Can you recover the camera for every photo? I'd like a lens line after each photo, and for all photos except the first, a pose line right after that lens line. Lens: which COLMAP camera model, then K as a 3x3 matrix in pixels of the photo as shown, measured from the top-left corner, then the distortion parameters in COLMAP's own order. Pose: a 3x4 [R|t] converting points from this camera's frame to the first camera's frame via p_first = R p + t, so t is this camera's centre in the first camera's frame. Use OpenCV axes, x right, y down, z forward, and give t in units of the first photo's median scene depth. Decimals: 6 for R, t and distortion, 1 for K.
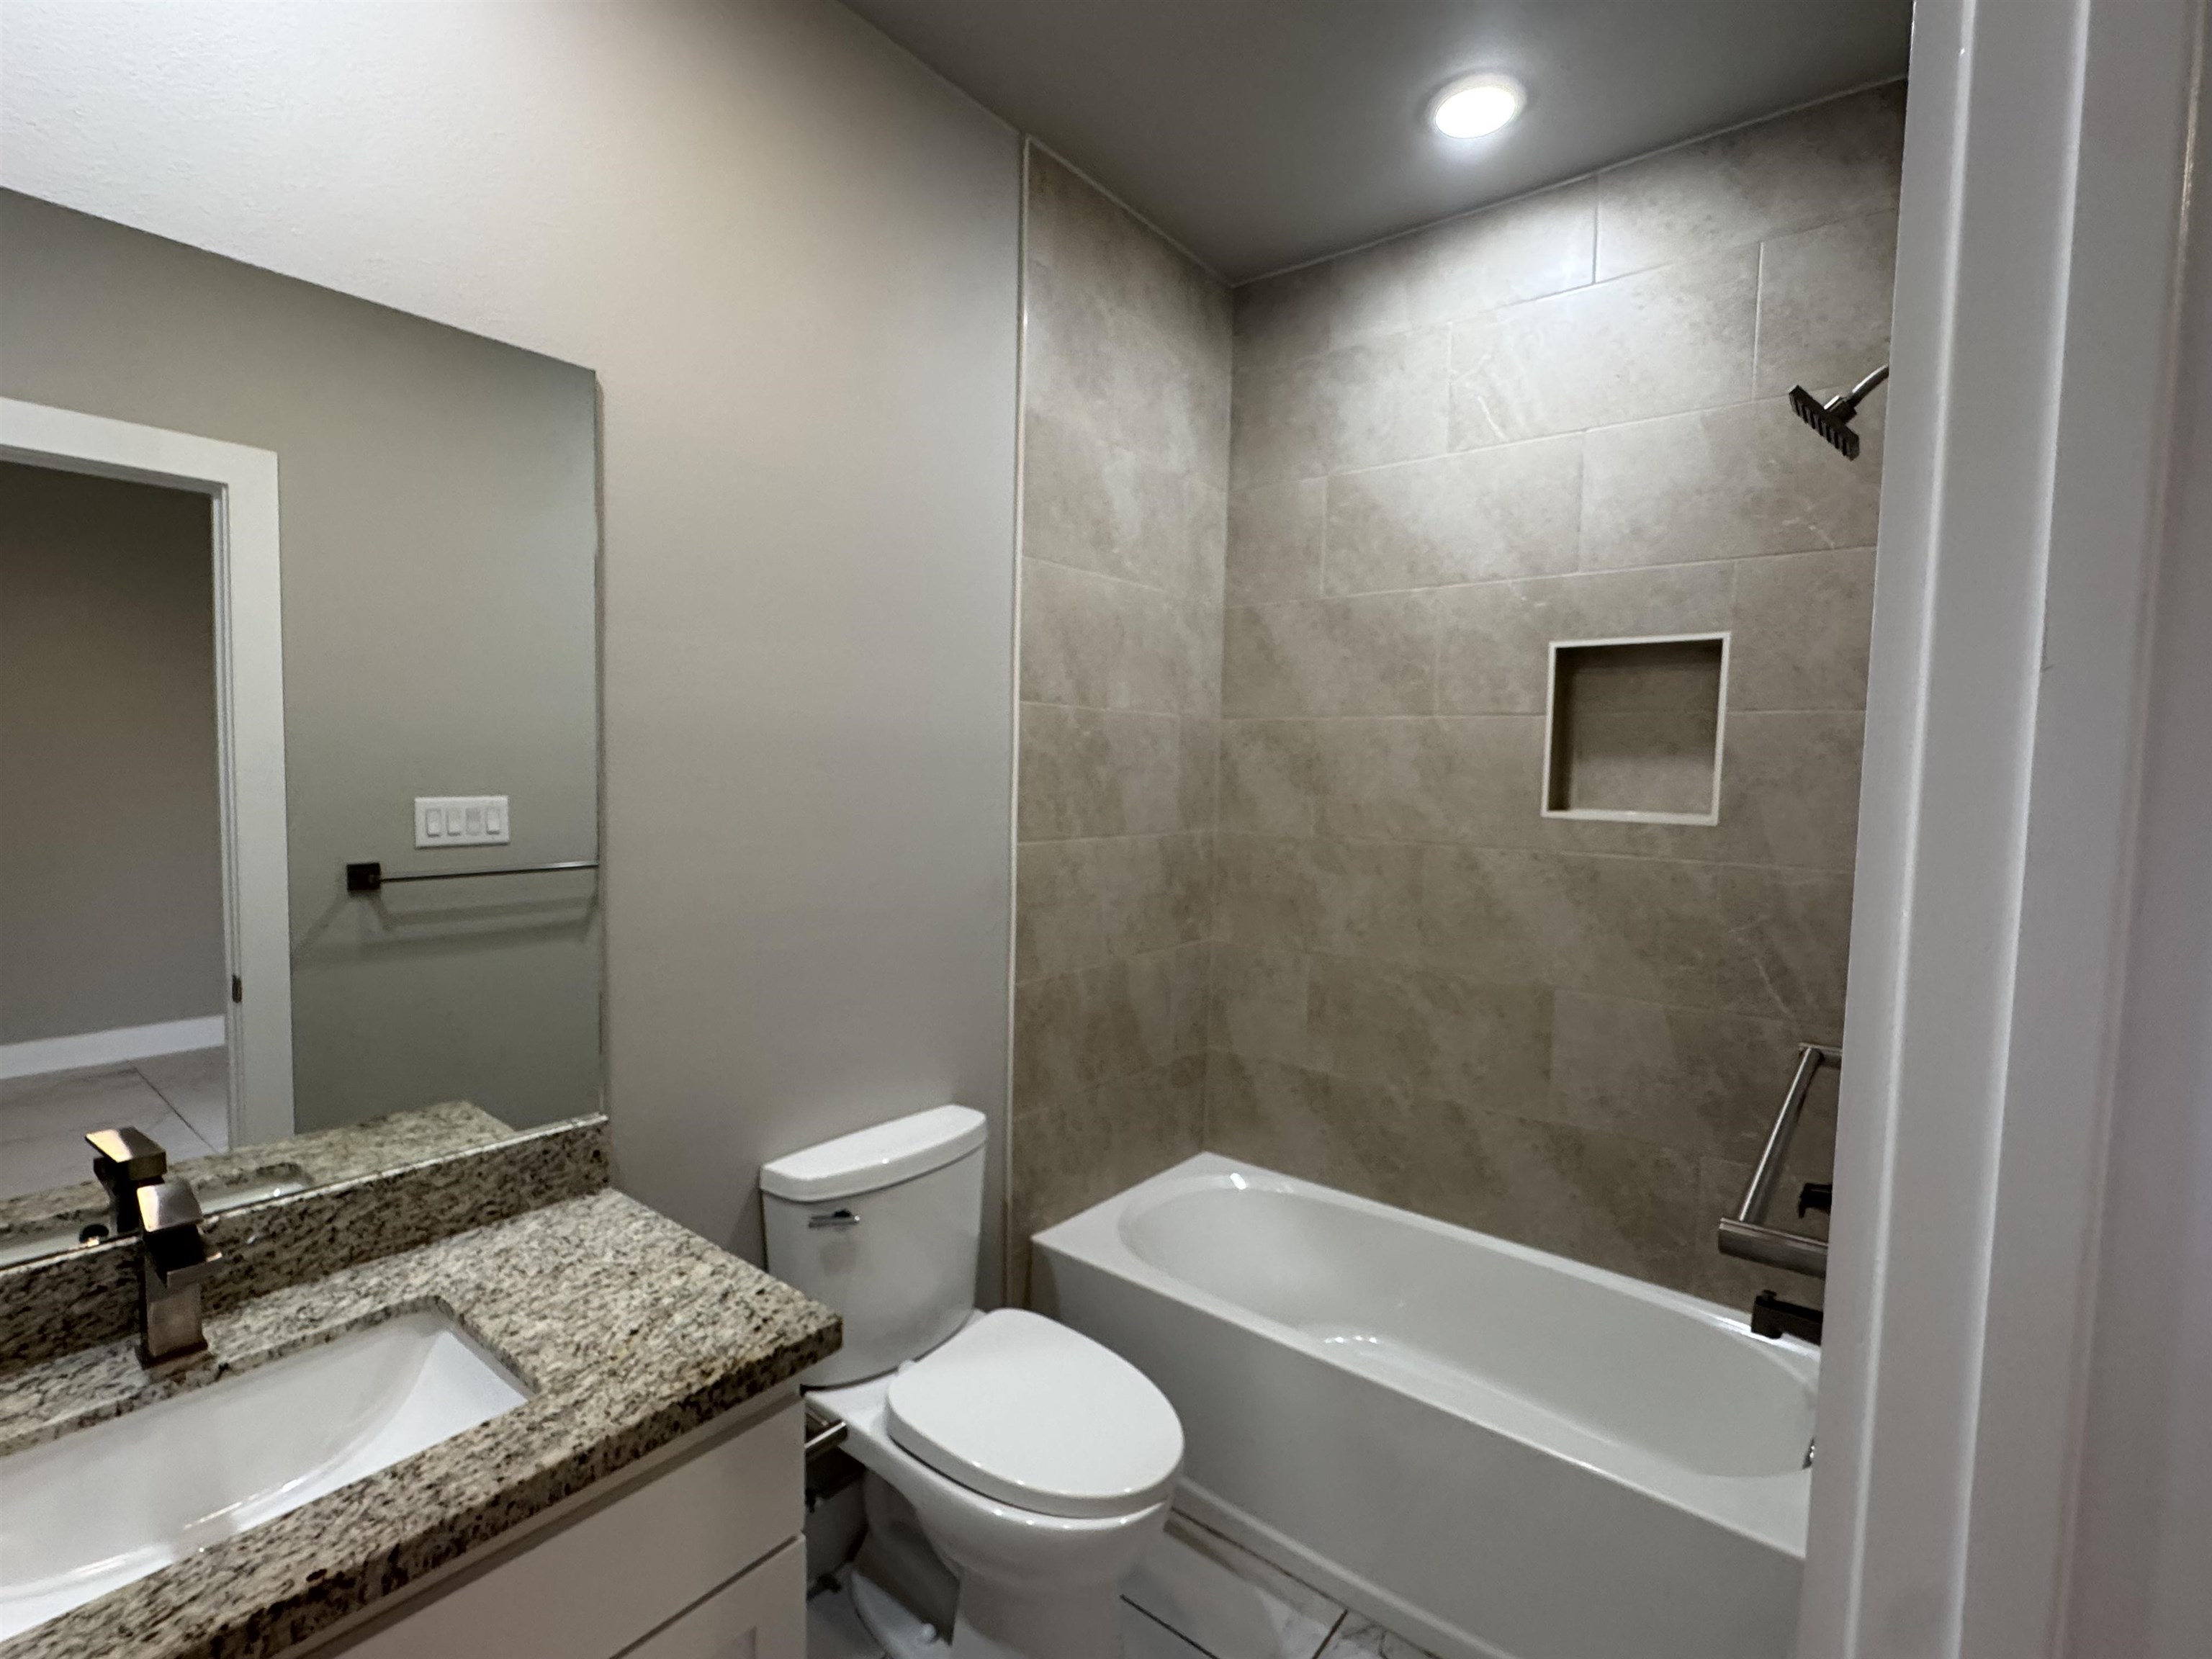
lens RADIAL K [[1026.4, 0, 1111.3], [0, 1026.4, 838.1], [0, 0, 1]] dist [-0.003183, -0.000375]
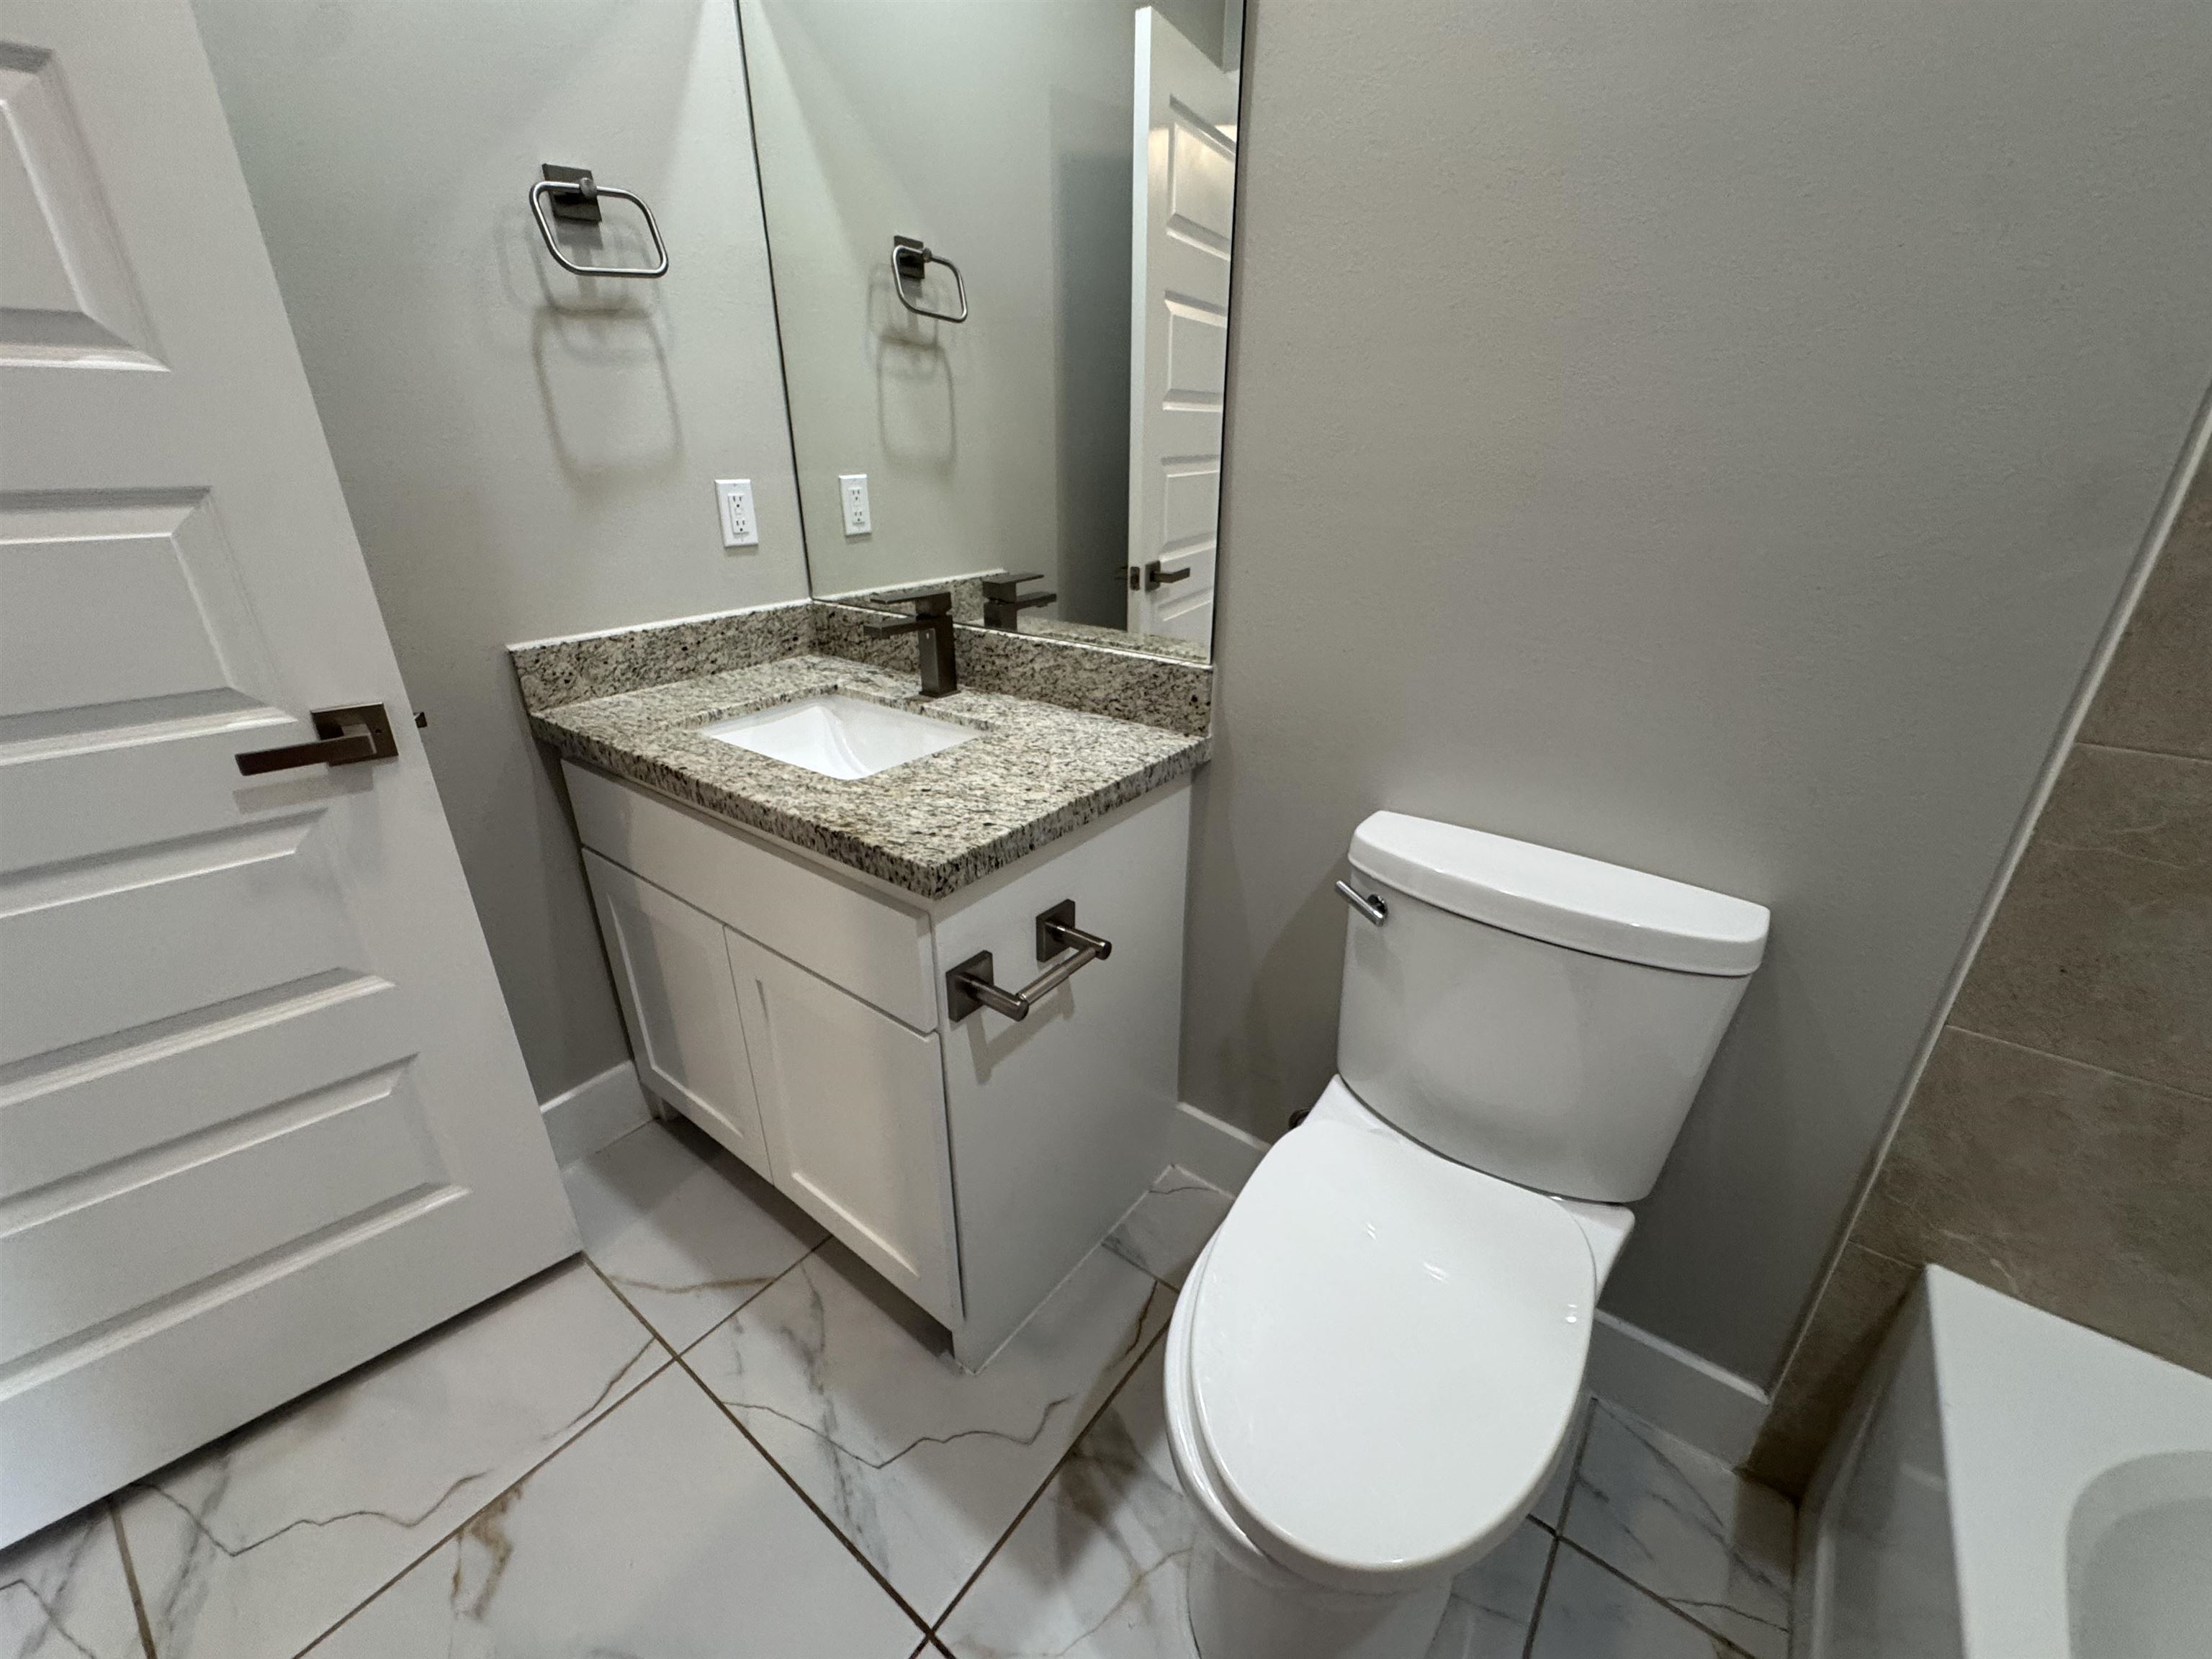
lens RADIAL K [[884.9, 0, 1106.6], [0, 884.9, 834.8], [0, 0, 1]] dist [-0.003127, -0.000109]
pose [[0.012668, 0.387605, -0.921738, 0.438227], [-0.076444, 0.919490, 0.385609, 0.125719], [0.996993, 0.065577, 0.041278, 1.099959]]
